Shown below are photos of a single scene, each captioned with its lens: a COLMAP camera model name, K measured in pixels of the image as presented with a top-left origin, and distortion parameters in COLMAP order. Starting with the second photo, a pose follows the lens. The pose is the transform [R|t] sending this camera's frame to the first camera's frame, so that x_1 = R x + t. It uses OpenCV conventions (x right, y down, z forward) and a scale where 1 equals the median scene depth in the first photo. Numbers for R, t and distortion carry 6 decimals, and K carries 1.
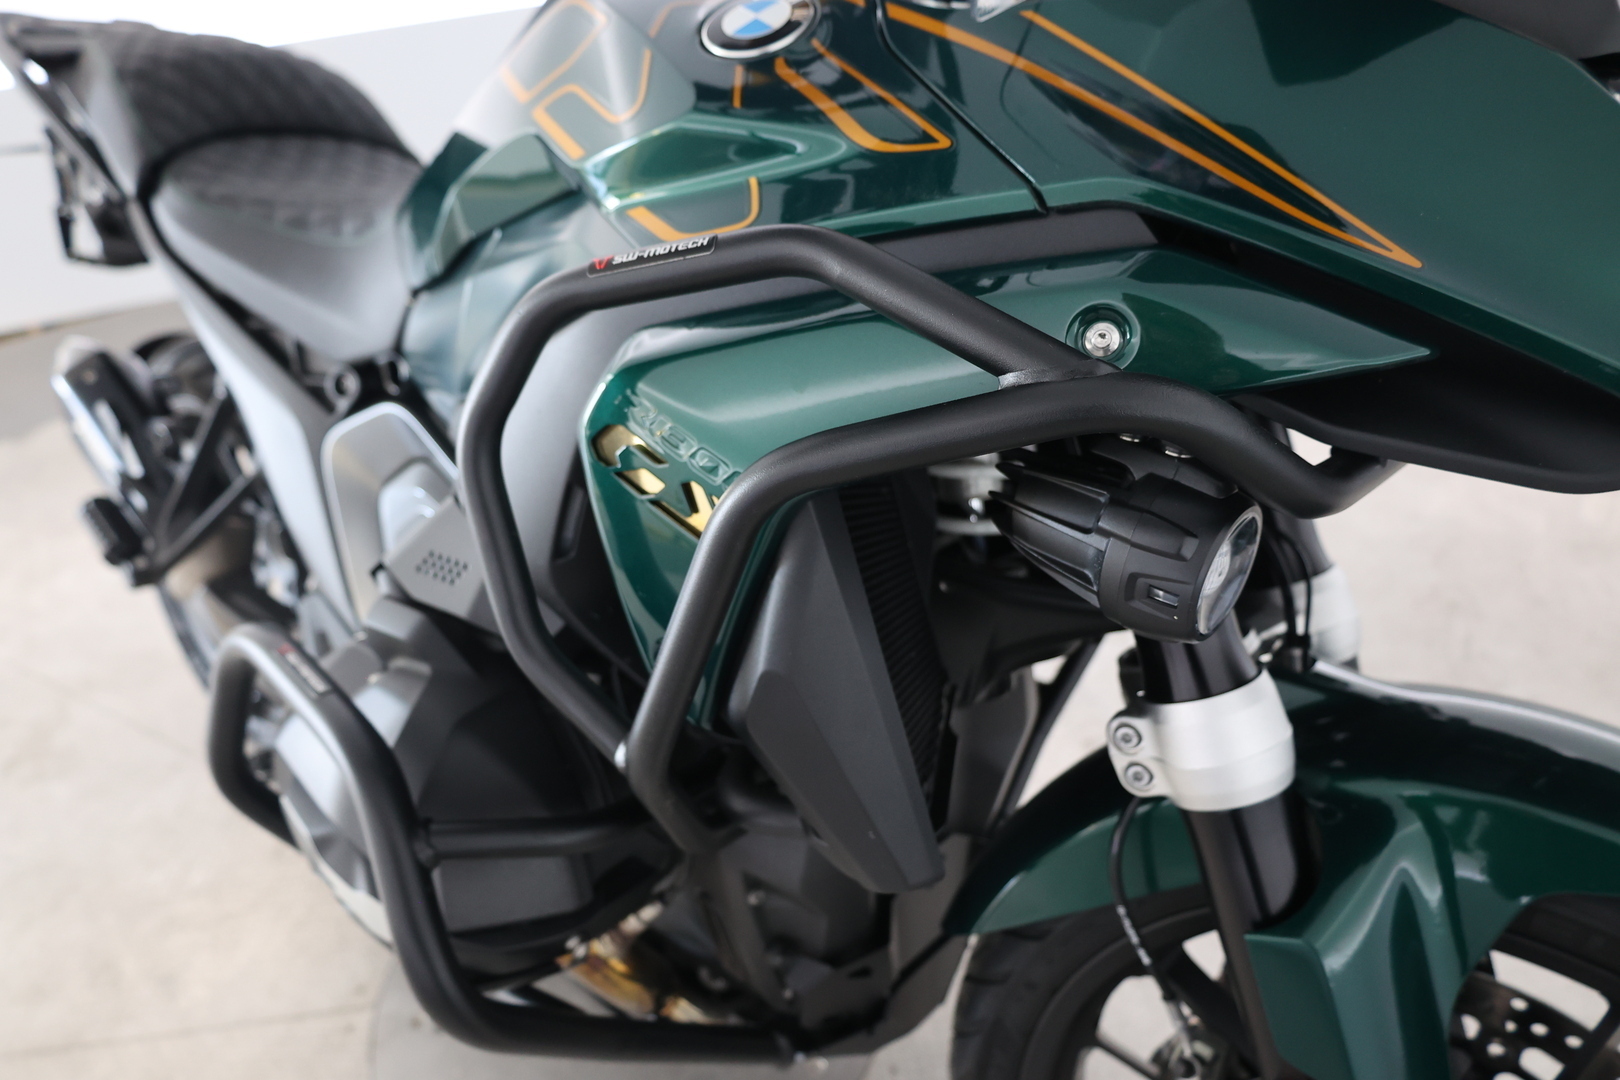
lens RADIAL K [[1090.3, 0, 810.0], [0, 1090.3, 540.0], [0, 0, 1]] dist [-0.017547, -0.004633]
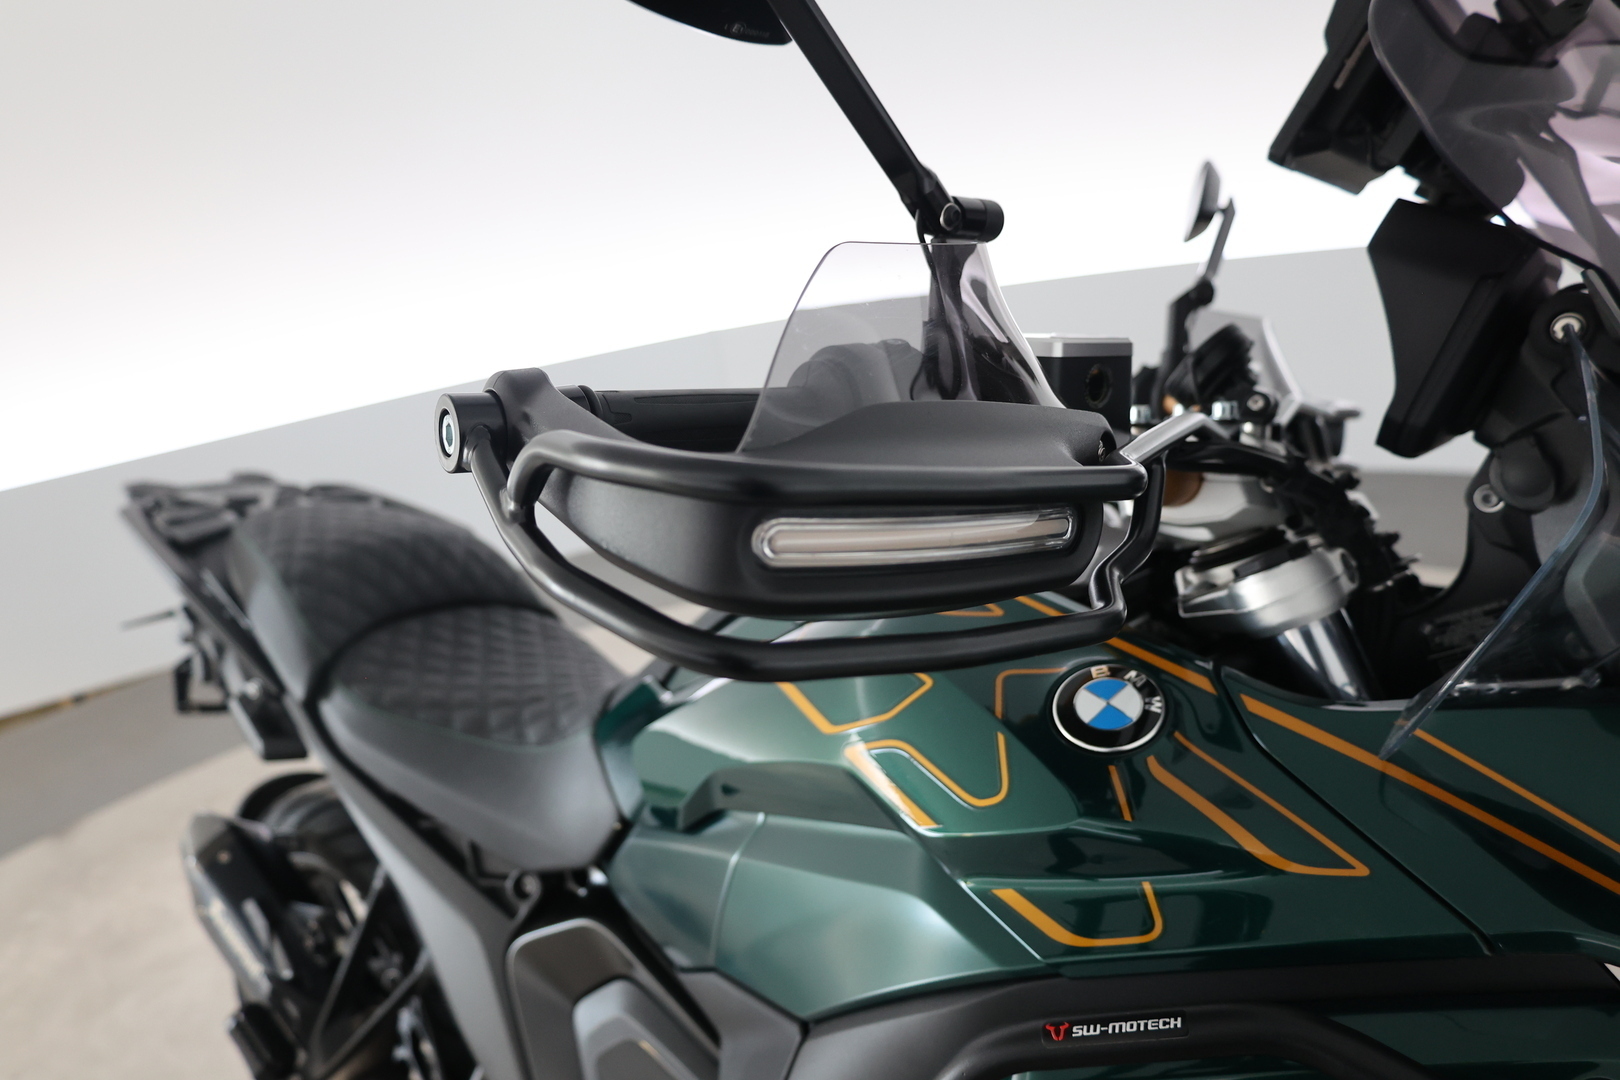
lens RADIAL K [[1090.3, 0, 810.0], [0, 1090.3, 540.0], [0, 0, 1]] dist [-0.017547, -0.004633]
pose [[0.996690, -0.077787, 0.023622, -0.162622], [0.081120, 0.970669, -0.226319, -0.195193], [-0.005324, 0.227486, 0.973767, -0.029884]]
